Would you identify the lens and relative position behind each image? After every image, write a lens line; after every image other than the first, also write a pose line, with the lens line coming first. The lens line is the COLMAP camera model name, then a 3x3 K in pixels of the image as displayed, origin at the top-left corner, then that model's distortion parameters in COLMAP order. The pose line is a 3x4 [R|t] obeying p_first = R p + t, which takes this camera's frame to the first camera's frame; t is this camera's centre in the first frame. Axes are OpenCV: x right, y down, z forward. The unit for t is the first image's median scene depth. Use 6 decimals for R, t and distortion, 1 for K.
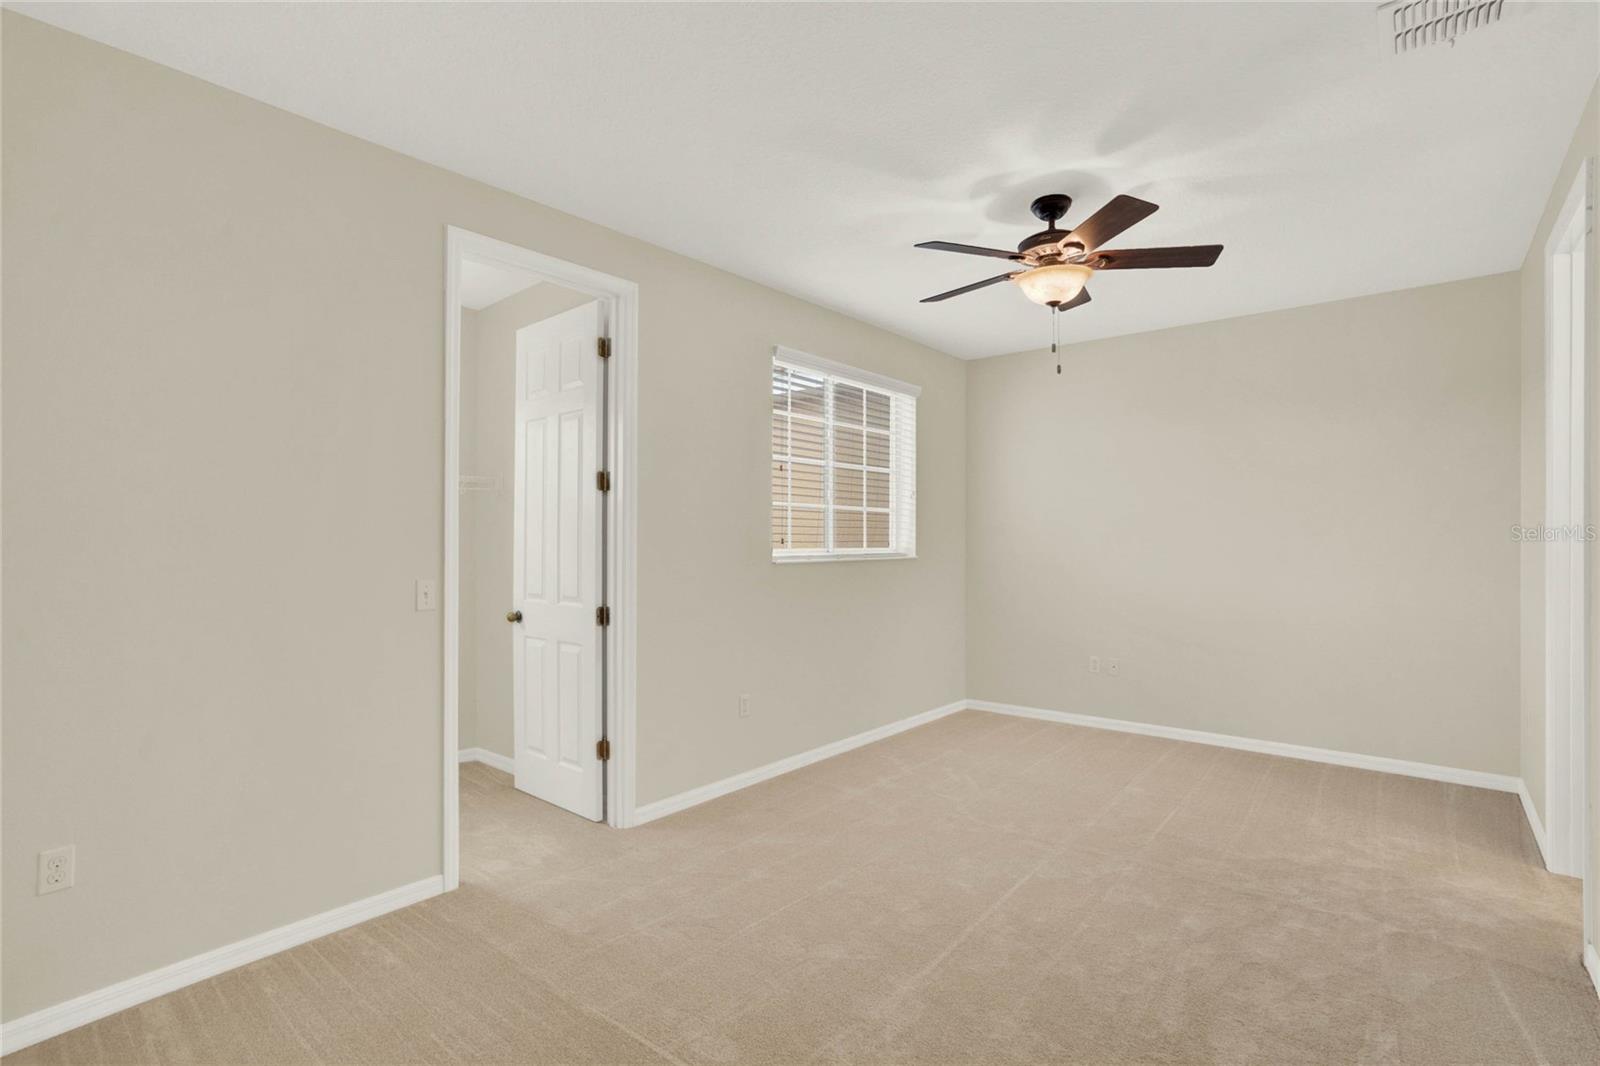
lens RADIAL K [[769.4, 0, 805.0], [0, 769.4, 541.4], [0, 0, 1]] dist [-0.058028, 0.017964]
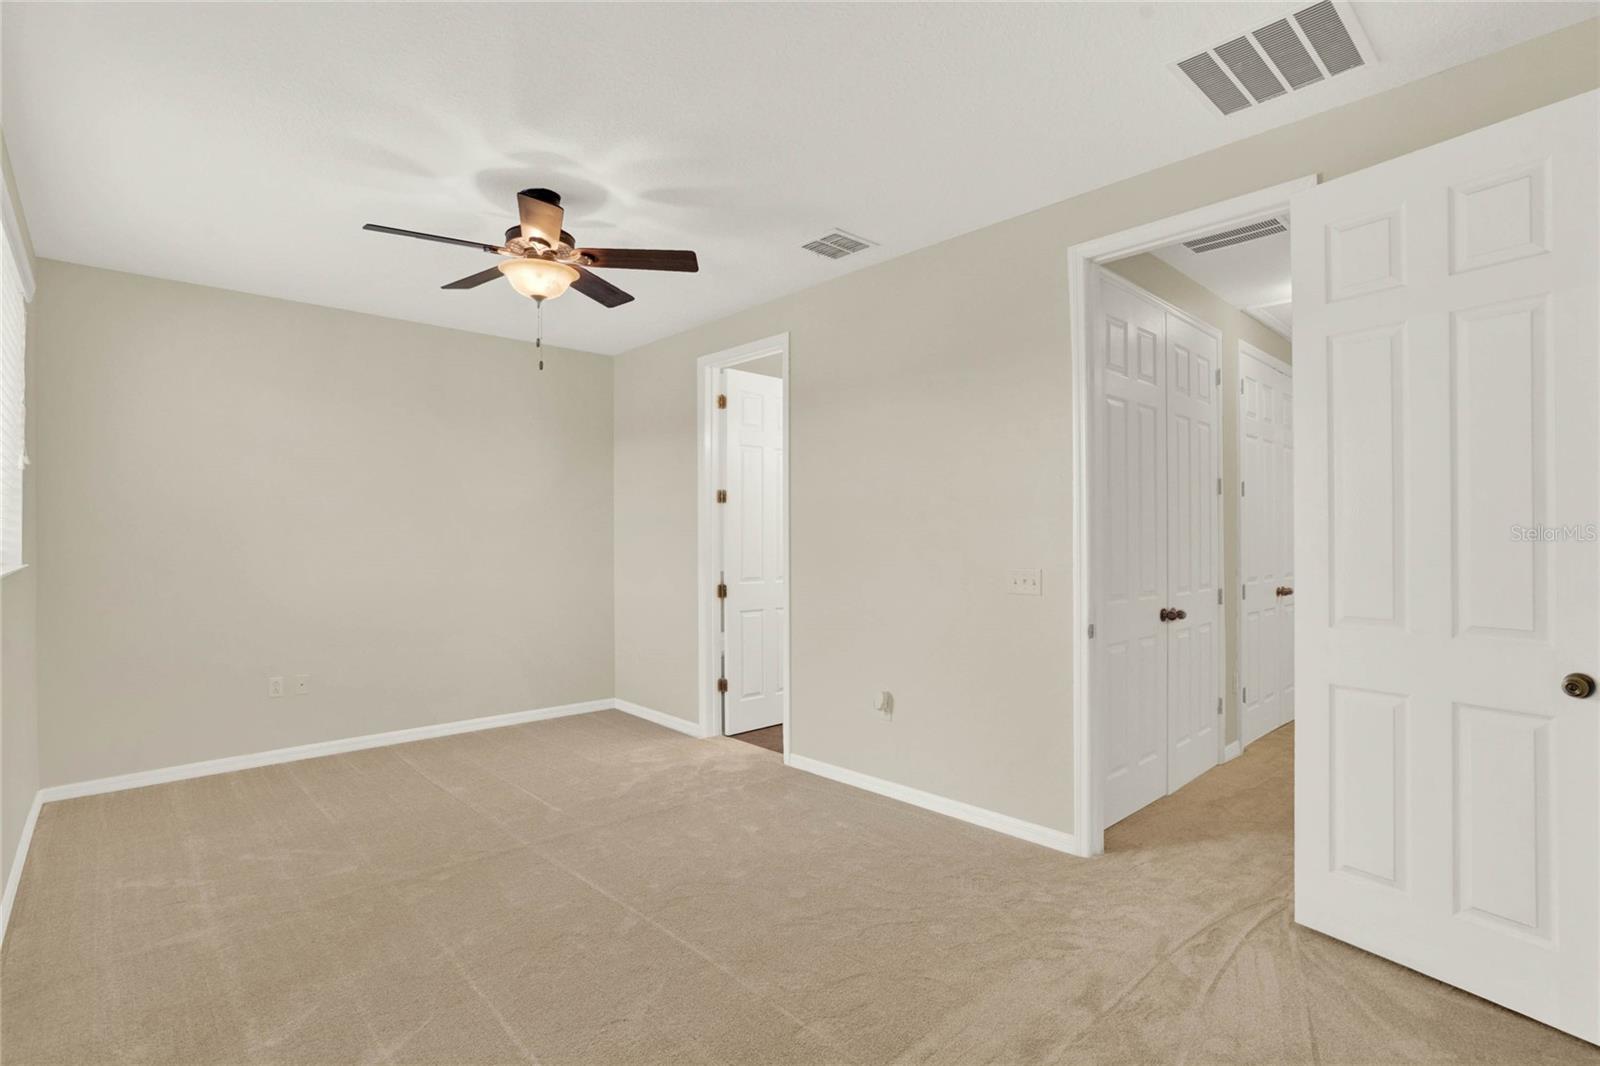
lens RADIAL K [[769.4, 0, 806.9], [0, 769.4, 540.3], [0, 0, 1]] dist [-0.058028, 0.017964]
pose [[0.103287, -0.003598, 0.994645, -0.635821], [0.005141, 0.999982, 0.003084, 0.001427], [-0.994638, 0.004795, 0.103304, 0.563206]]
